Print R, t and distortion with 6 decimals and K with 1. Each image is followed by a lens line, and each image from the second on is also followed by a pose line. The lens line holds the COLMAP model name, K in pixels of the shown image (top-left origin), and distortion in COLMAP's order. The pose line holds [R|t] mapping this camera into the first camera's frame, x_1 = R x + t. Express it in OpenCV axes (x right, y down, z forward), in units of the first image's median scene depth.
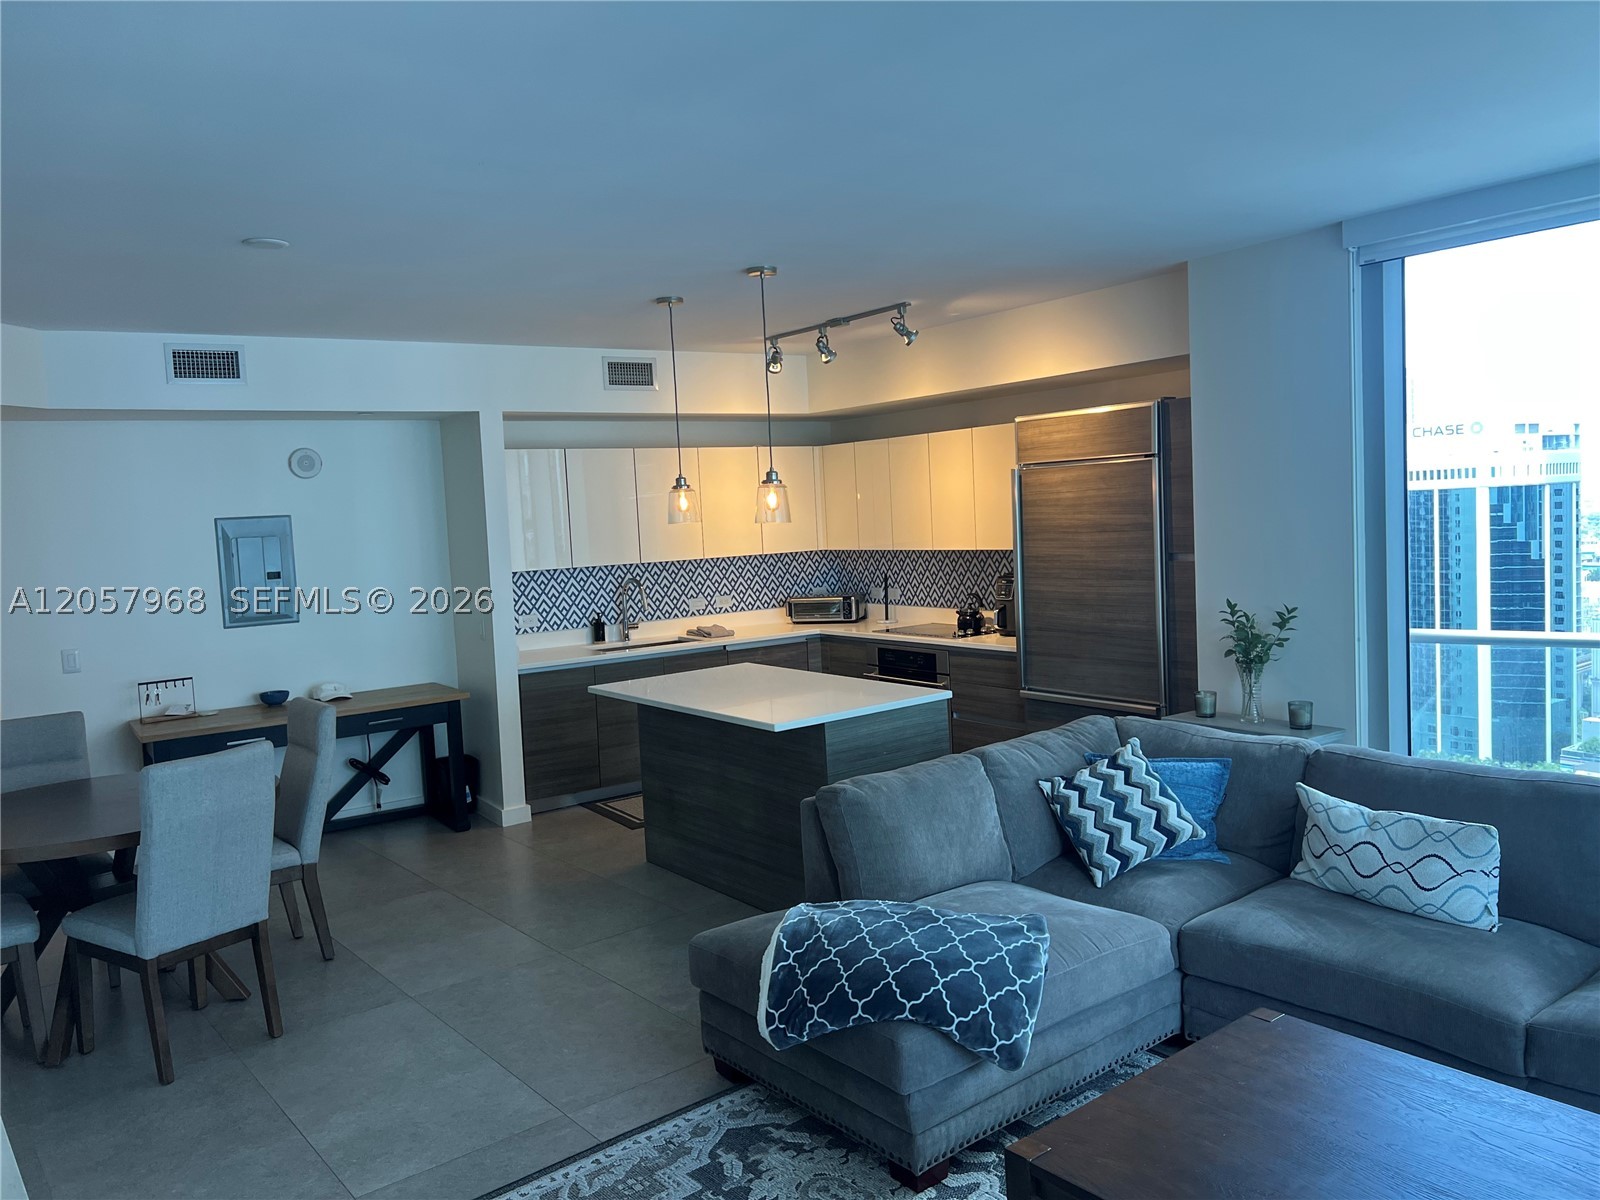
lens RADIAL K [[1206.4, 0, 799.8], [0, 1206.4, 590.5], [0, 0, 1]] dist [0.062769, -0.074532]
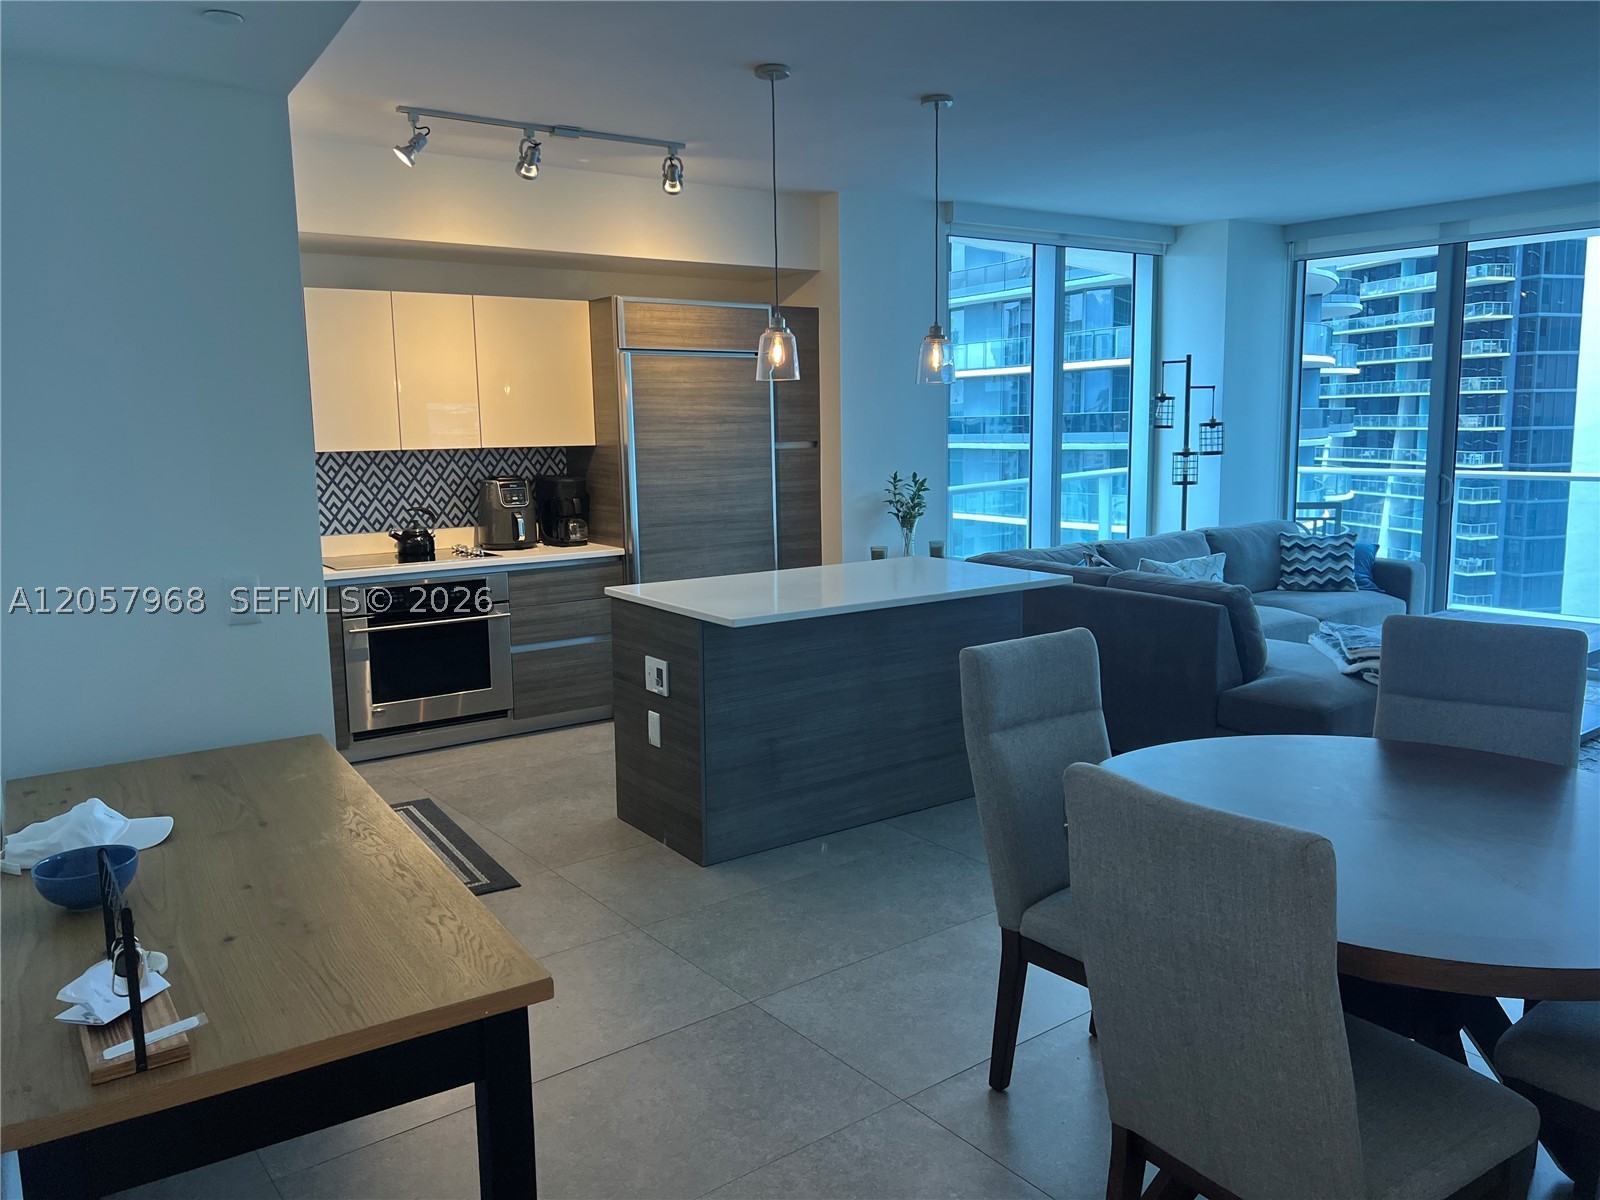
lens RADIAL K [[1185.7, 0, 803.2], [0, 1185.7, 587.6], [0, 0, 1]] dist [0.186353, -0.457575]
pose [[0.015917, -0.094161, 0.995430, -0.796703], [0.085050, 0.992075, 0.092484, 0.003922], [-0.996250, 0.083189, 0.023799, 0.920983]]
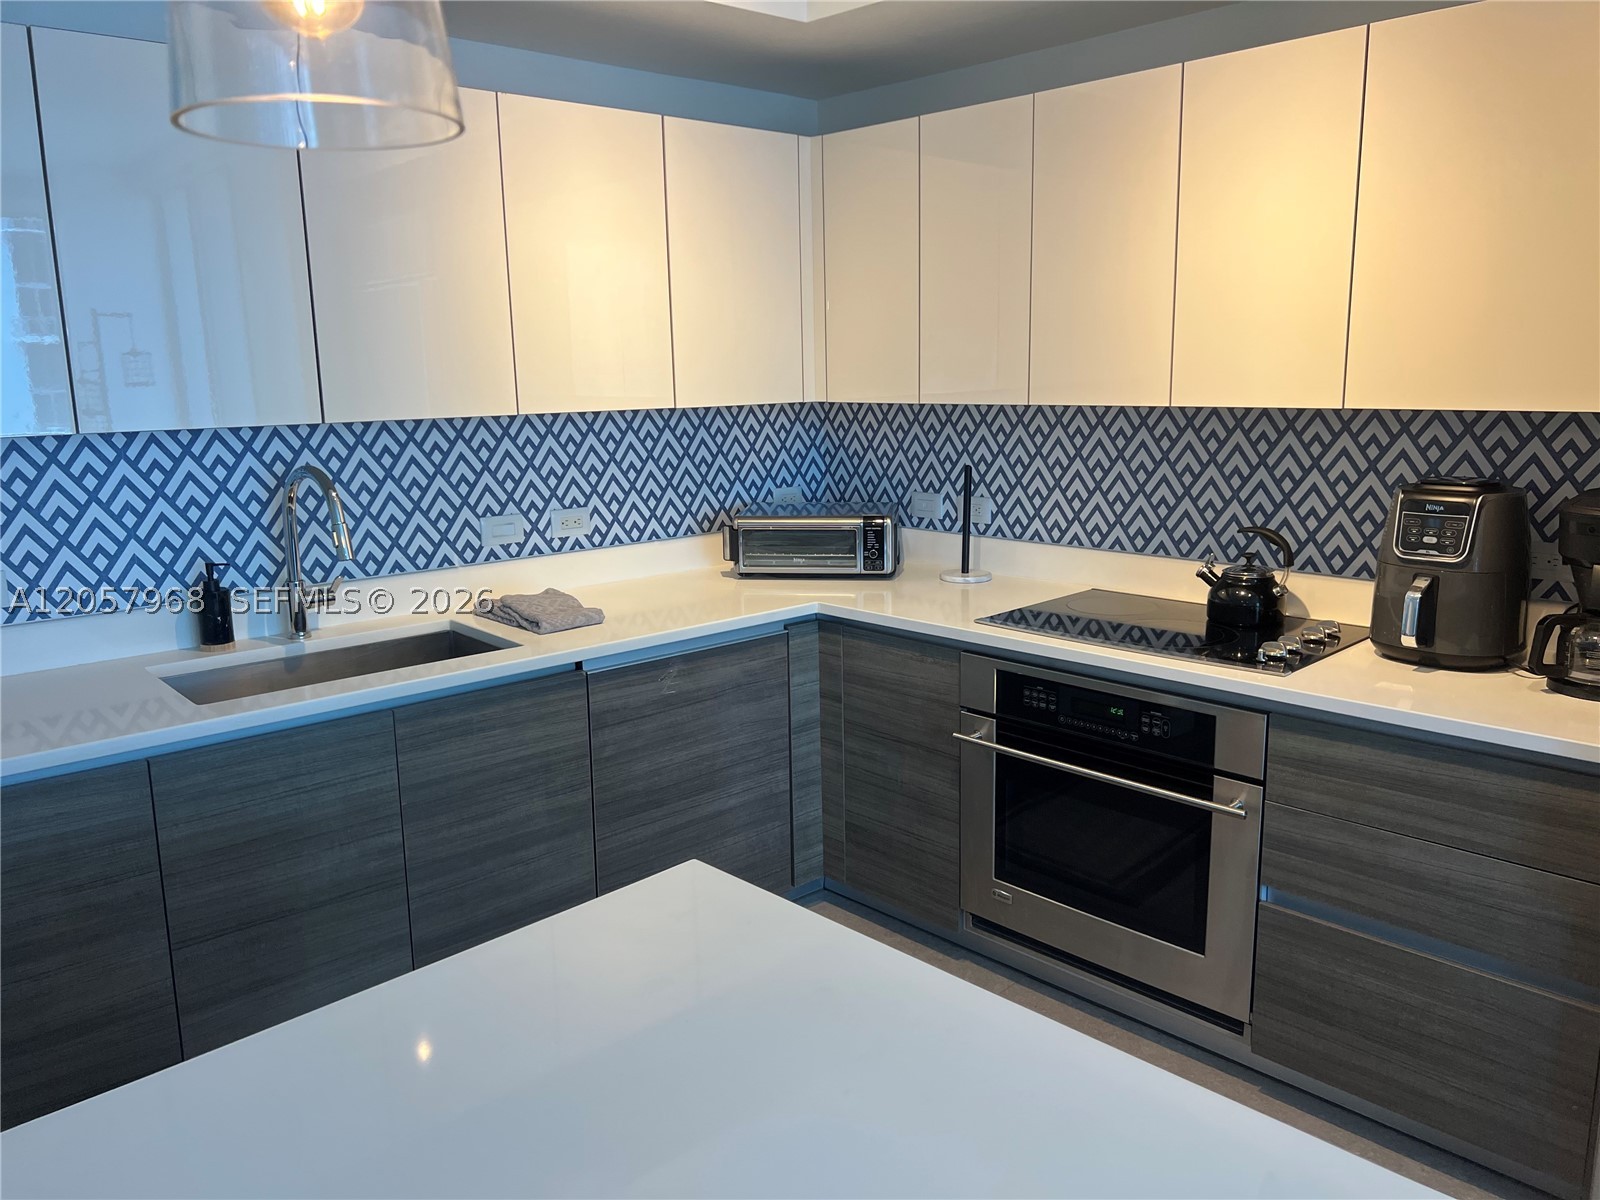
lens RADIAL K [[1190.6, 0, 806.3], [0, 1190.6, 592.3], [0, 0, 1]] dist [0.029501, -0.082395]
pose [[0.989469, 0.003245, 0.144710, -0.059106], [-0.020027, 0.993203, 0.114660, -0.021378], [-0.143355, -0.116351, 0.982808, 0.822588]]
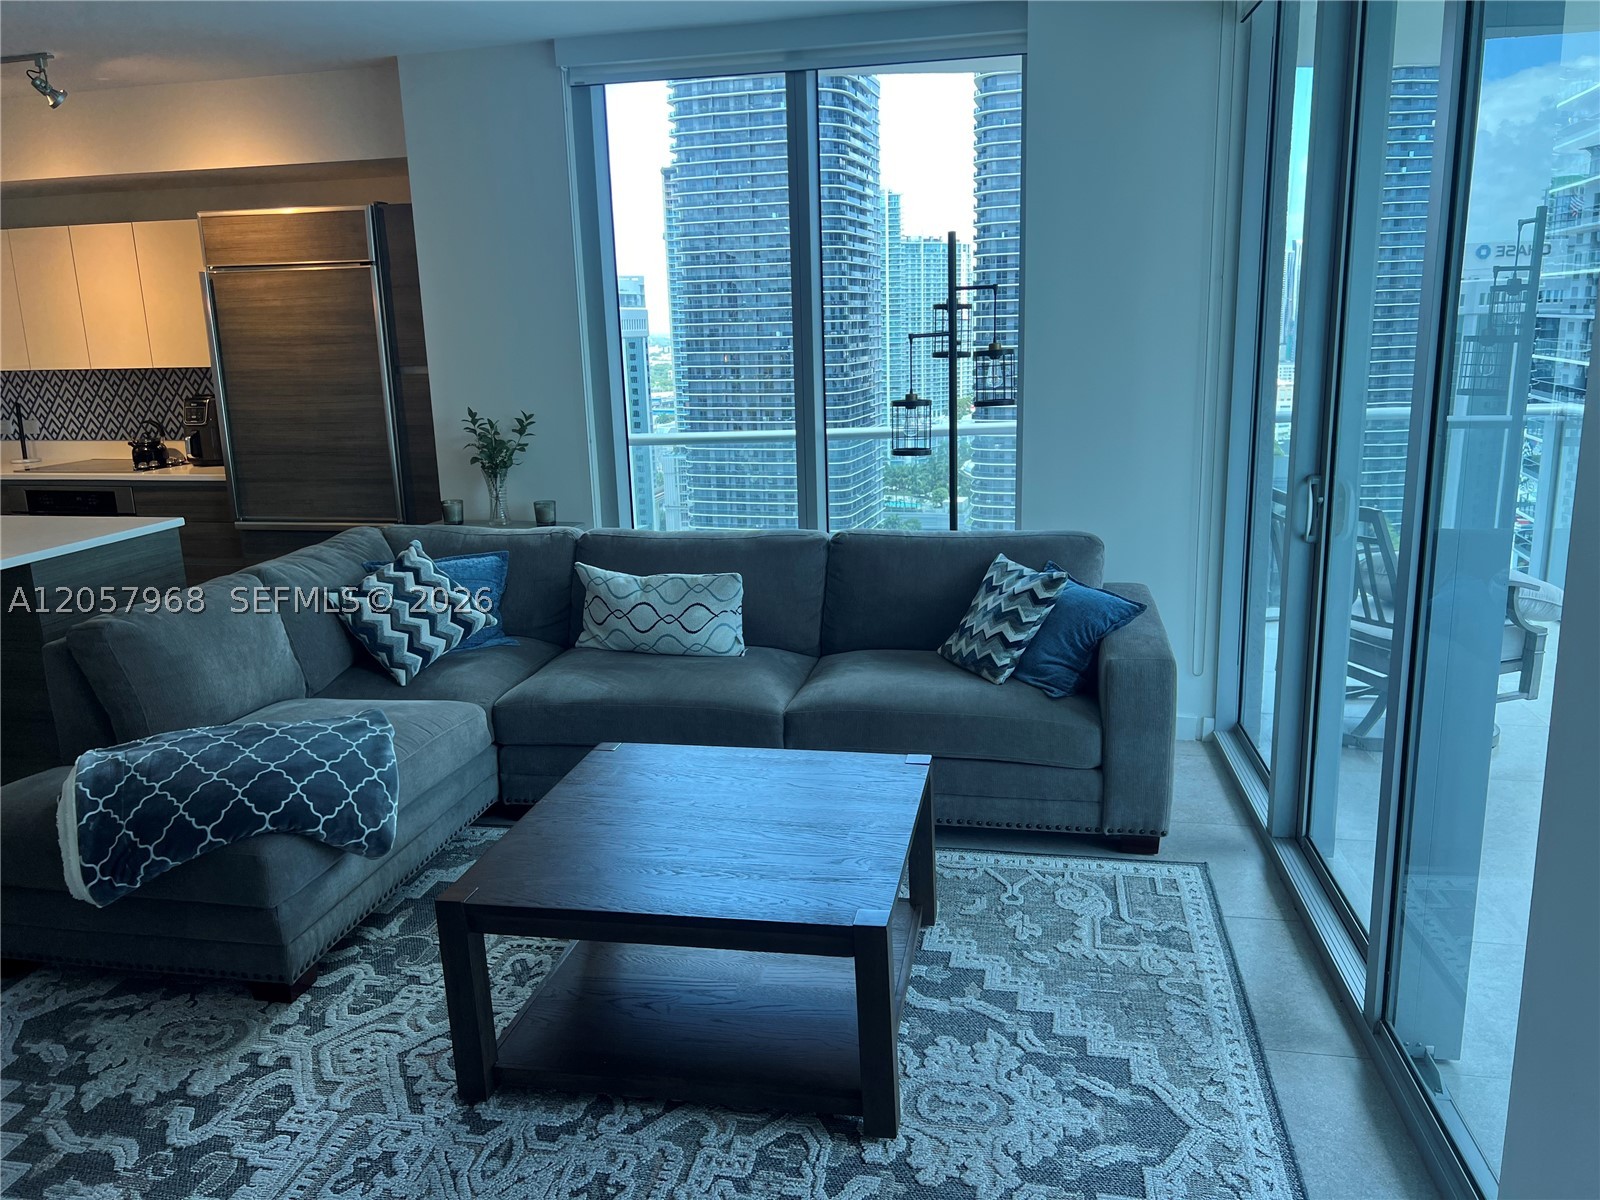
lens RADIAL K [[1218.3, 0, 825.5], [0, 1218.3, 589.6], [0, 0, 1]] dist [0.067257, -0.082196]
pose [[0.759143, -0.111054, 0.641381, -0.086955], [0.033350, 0.990680, 0.132061, 0.027548], [-0.650069, -0.078863, 0.755771, 0.005630]]
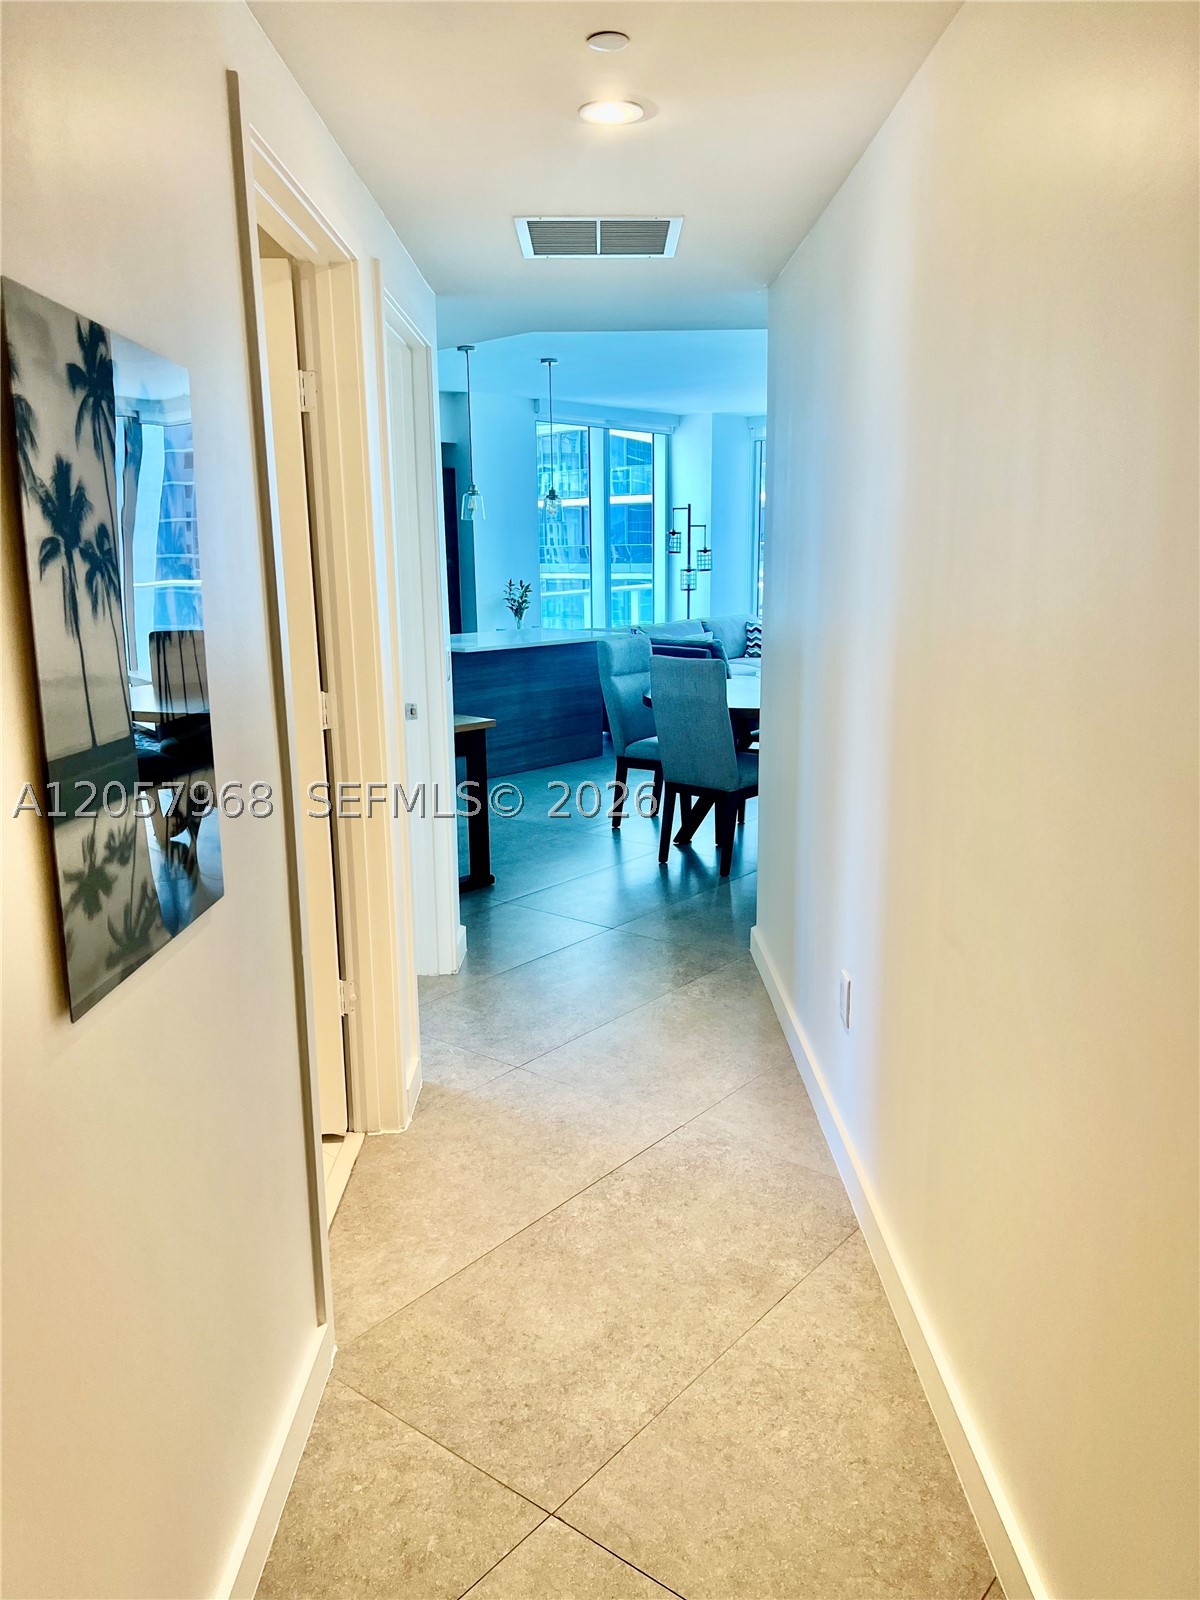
lens RADIAL K [[1214.9, 0, 597.6], [0, 1214.9, 829.1], [0, 0, 1]] dist [0.069033, -0.085830]
pose [[-0.210855, -0.175444, 0.961644, -1.436953], [0.087838, 0.976381, 0.197393, 0.022105], [-0.973563, 0.126090, -0.190464, 1.105385]]
